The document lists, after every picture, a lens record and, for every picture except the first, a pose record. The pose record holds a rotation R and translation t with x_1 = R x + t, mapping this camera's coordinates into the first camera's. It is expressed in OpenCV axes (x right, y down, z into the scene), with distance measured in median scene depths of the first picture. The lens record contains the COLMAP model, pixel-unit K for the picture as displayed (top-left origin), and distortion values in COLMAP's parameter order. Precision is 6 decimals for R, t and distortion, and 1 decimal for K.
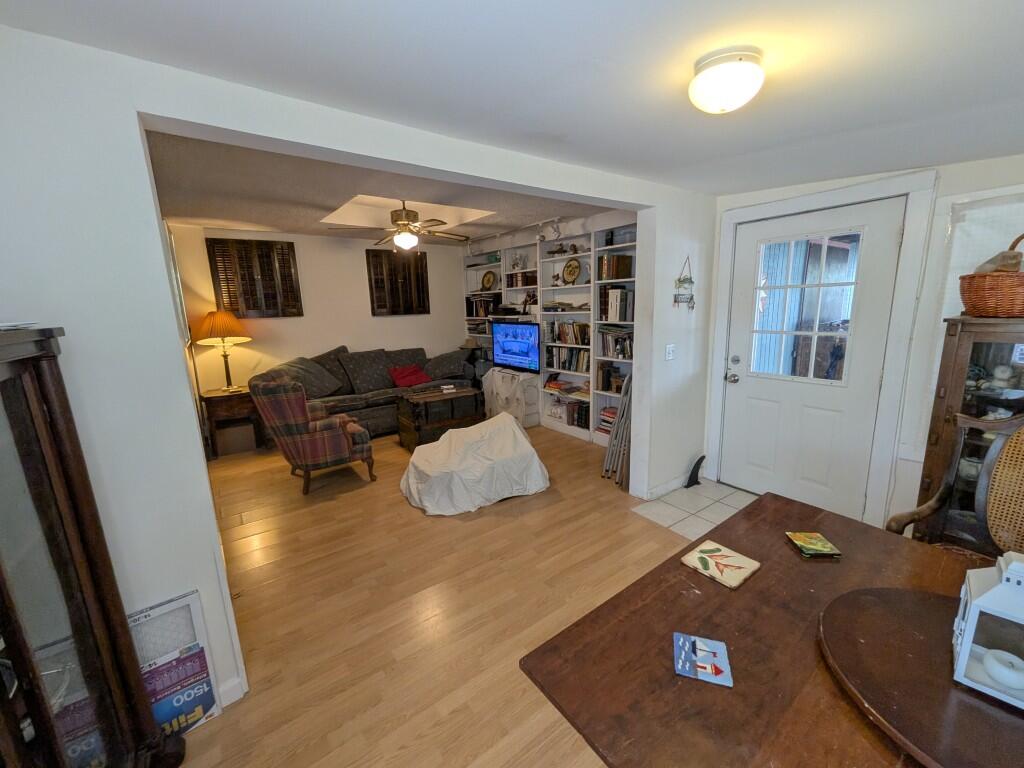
lens RADIAL K [[409.6, 0, 515.5], [0, 409.6, 383.9], [0, 0, 1]] dist [0.001061, -0.000140]
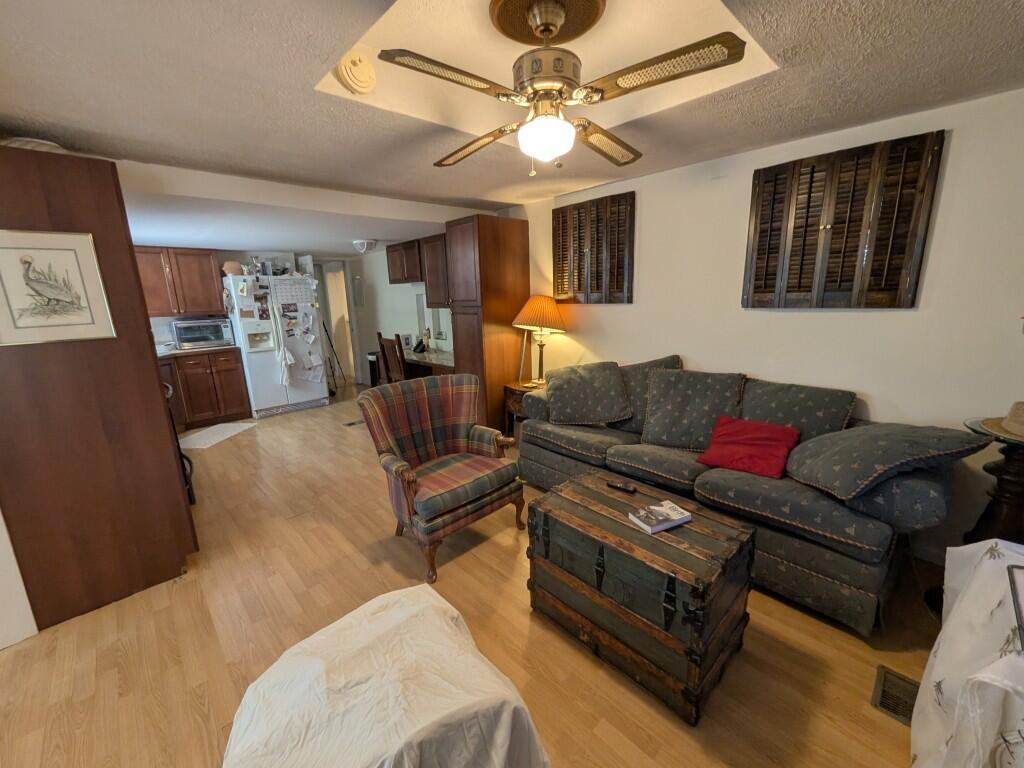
lens RADIAL K [[409.6, 0, 514.7], [0, 409.6, 387.5], [0, 0, 1]] dist [0.001061, -0.000140]
pose [[0.138841, 0.245447, -0.959416, 0.145914], [-0.170291, 0.960286, 0.221026, -0.151949], [0.975563, 0.132692, 0.175125, 0.728800]]
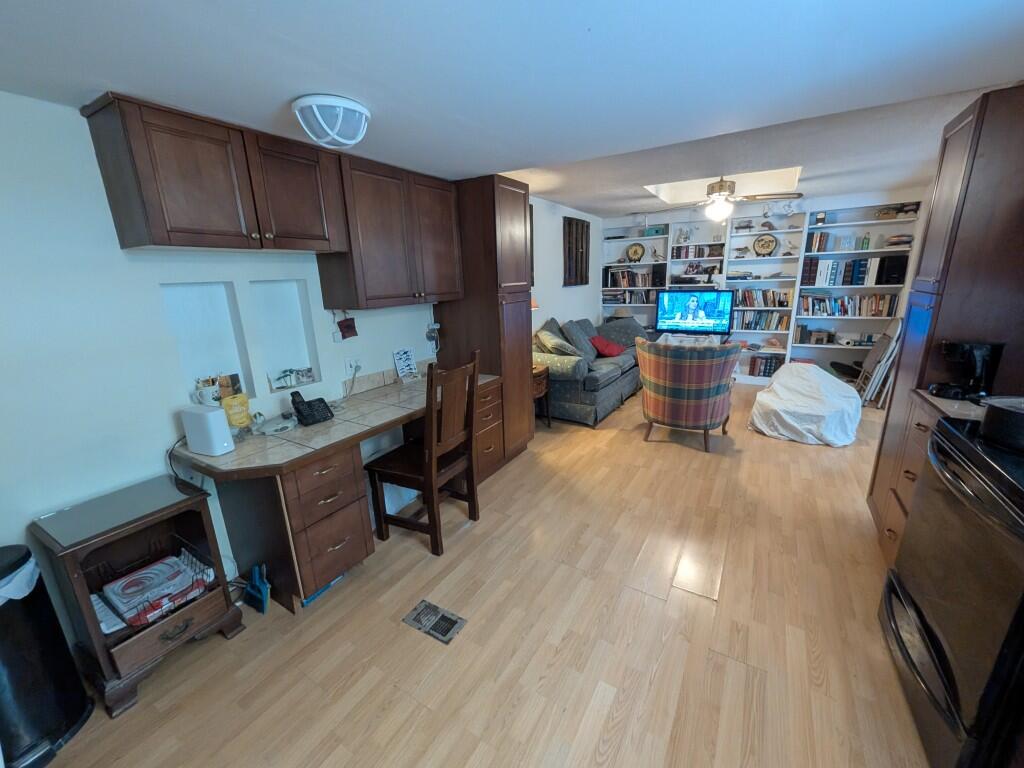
lens RADIAL K [[409.6, 0, 517.1], [0, 409.6, 384.2], [0, 0, 1]] dist [0.001061, -0.000140]
pose [[0.923676, -0.097199, 0.370642, -0.934657], [0.078910, 0.994810, 0.064234, -0.006679], [-0.374962, -0.030084, 0.926552, 0.150666]]
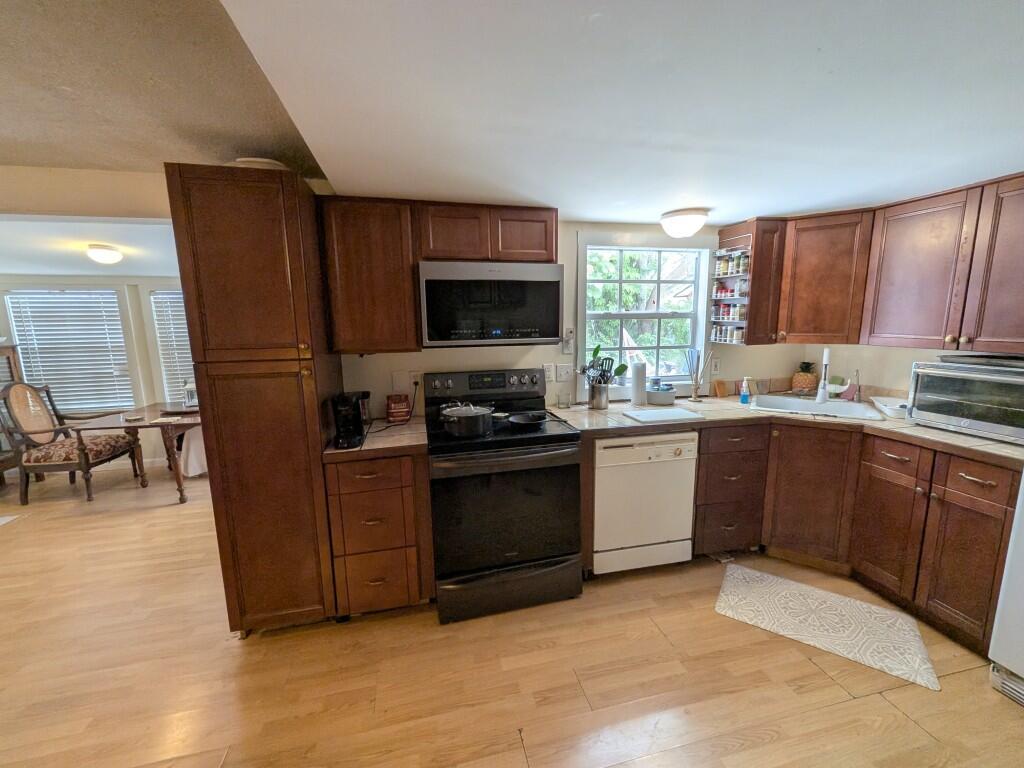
lens RADIAL K [[409.6, 0, 512.5], [0, 409.6, 385.6], [0, 0, 1]] dist [0.001061, -0.000140]
pose [[-0.921811, -0.020716, 0.387087, -0.736702], [0.113684, 0.940216, 0.321046, -0.110933], [-0.370596, 0.339949, -0.864346, 0.628260]]
